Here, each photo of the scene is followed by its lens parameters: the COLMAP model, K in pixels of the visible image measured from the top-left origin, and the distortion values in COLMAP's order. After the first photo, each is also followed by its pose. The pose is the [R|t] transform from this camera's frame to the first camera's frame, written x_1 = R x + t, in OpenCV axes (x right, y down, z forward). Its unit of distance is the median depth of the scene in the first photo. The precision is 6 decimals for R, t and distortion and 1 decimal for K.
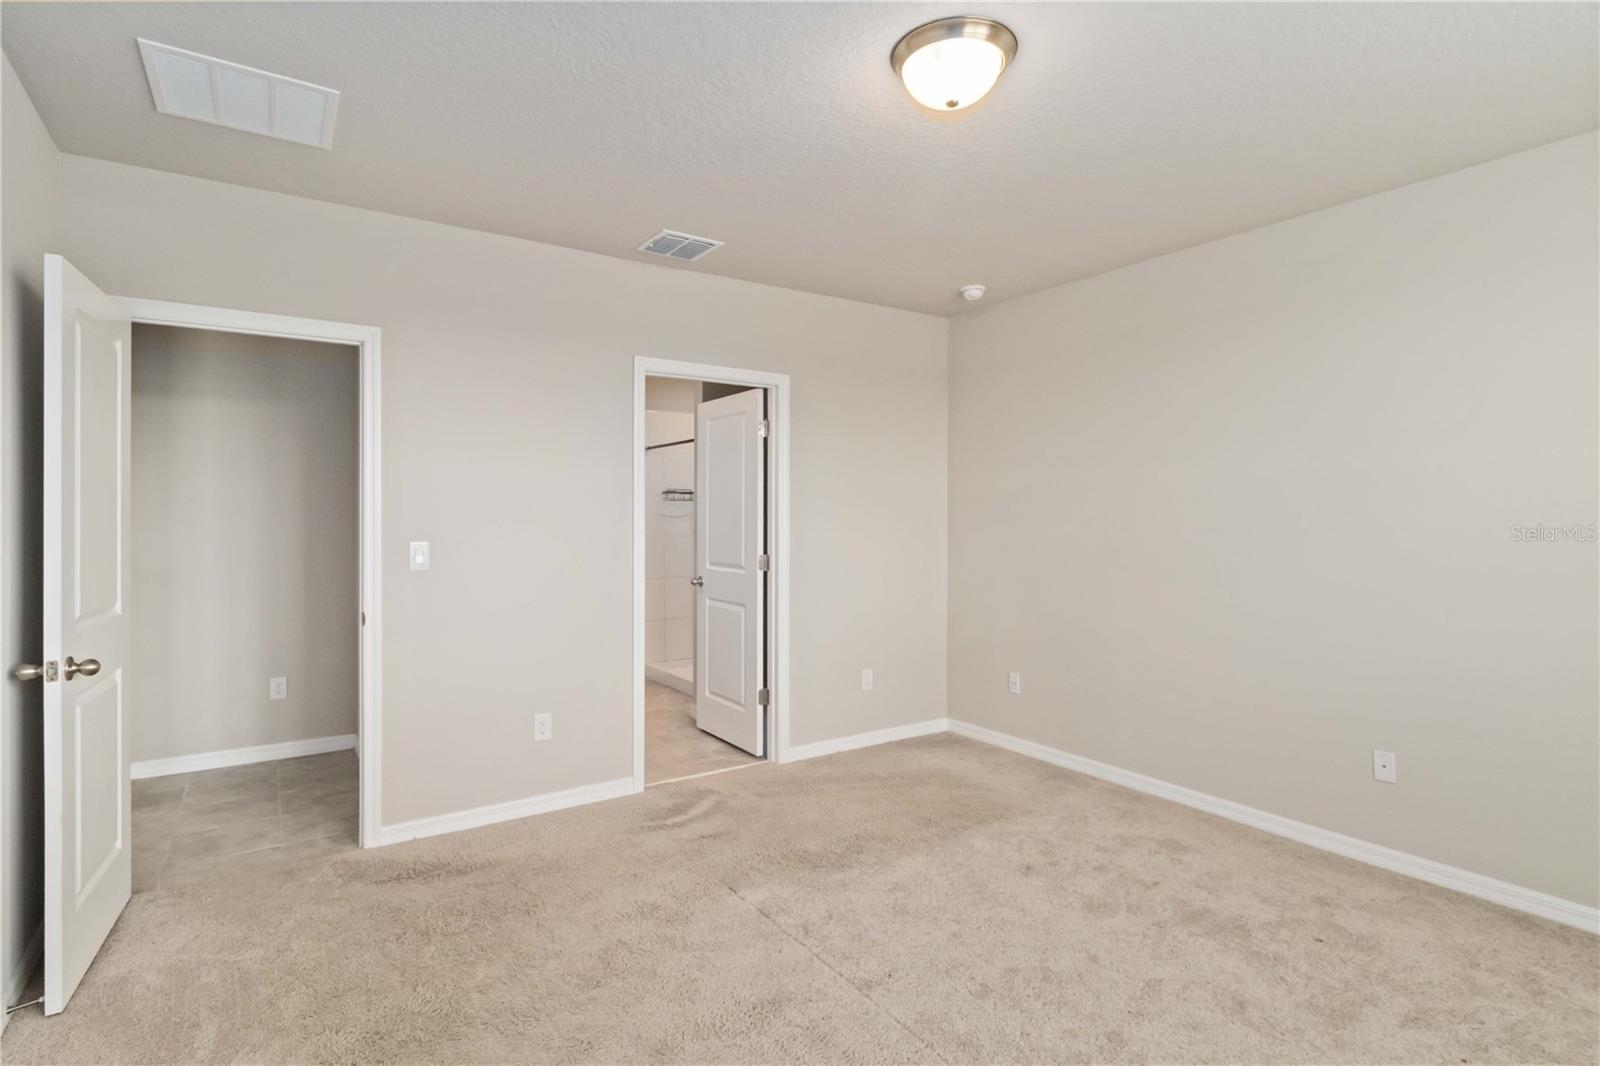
lens RADIAL K [[834.1, 0, 804.1], [0, 834.1, 513.2], [0, 0, 1]] dist [-0.001355, -0.000083]
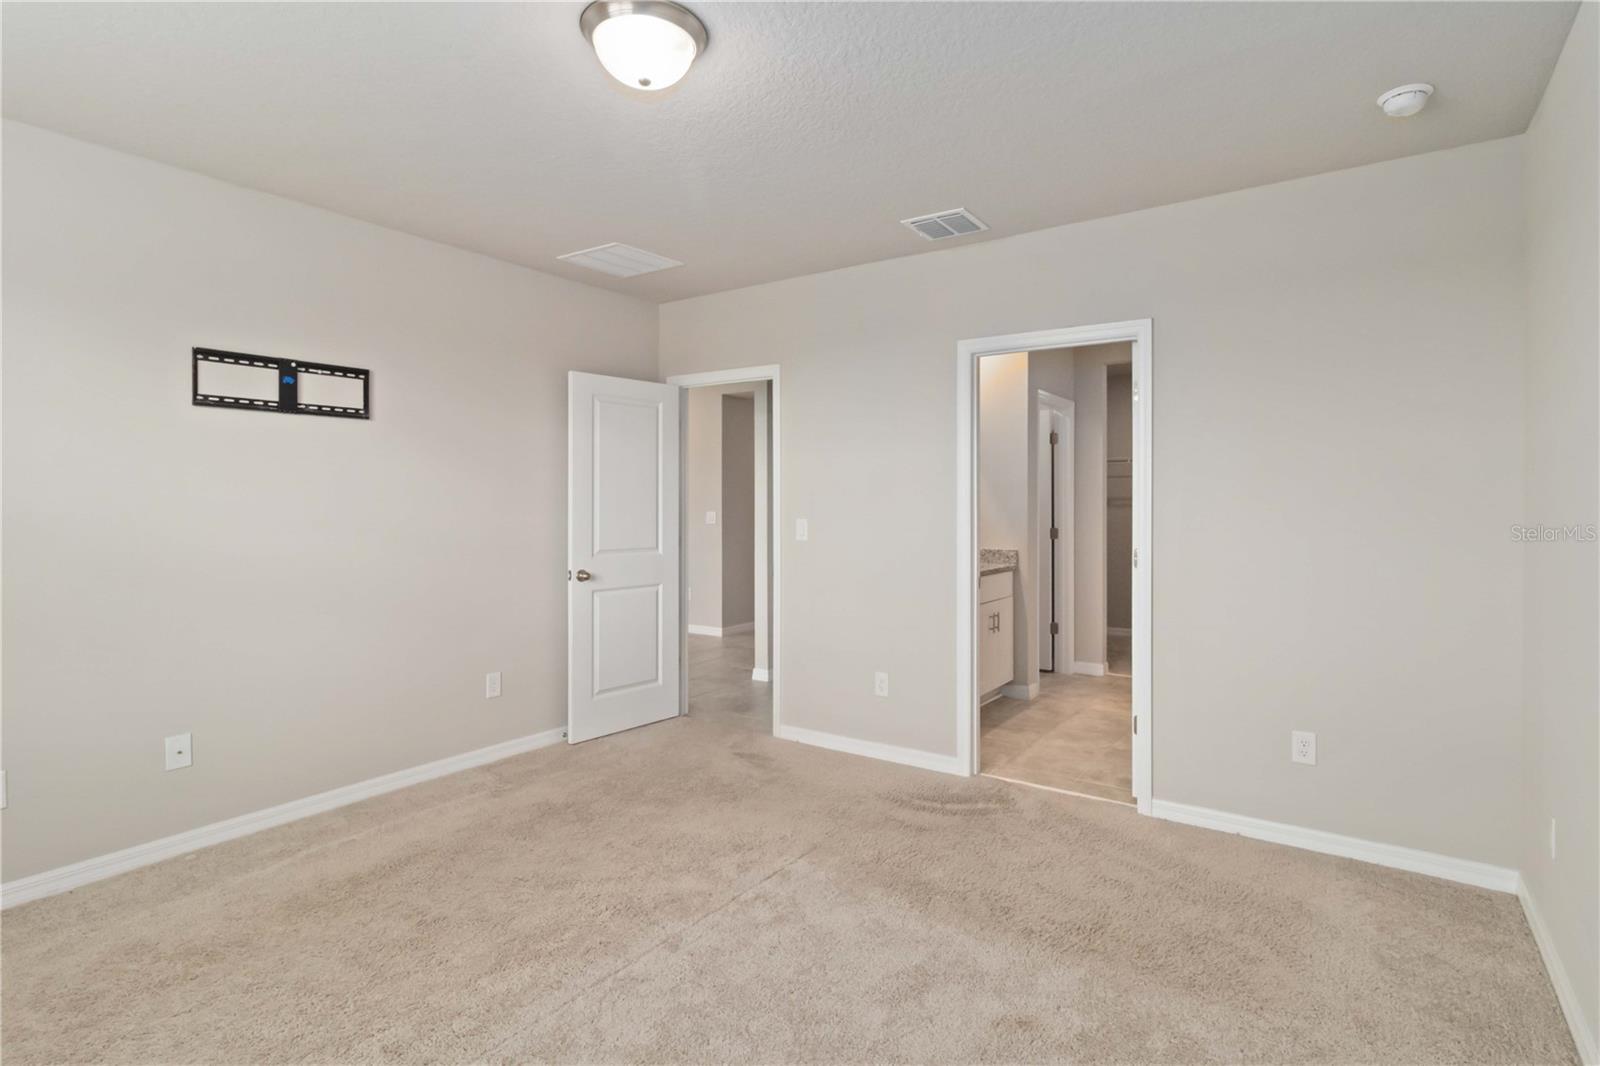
lens RADIAL K [[820.5, 0, 797.2], [0, 820.5, 499.2], [0, 0, 1]] dist [0.000644, -0.000509]
pose [[0.326455, -0.004338, -0.945203, 0.710729], [0.002283, 0.999990, -0.003801, 0.006419], [0.945210, -0.000917, 0.326462, 0.521952]]
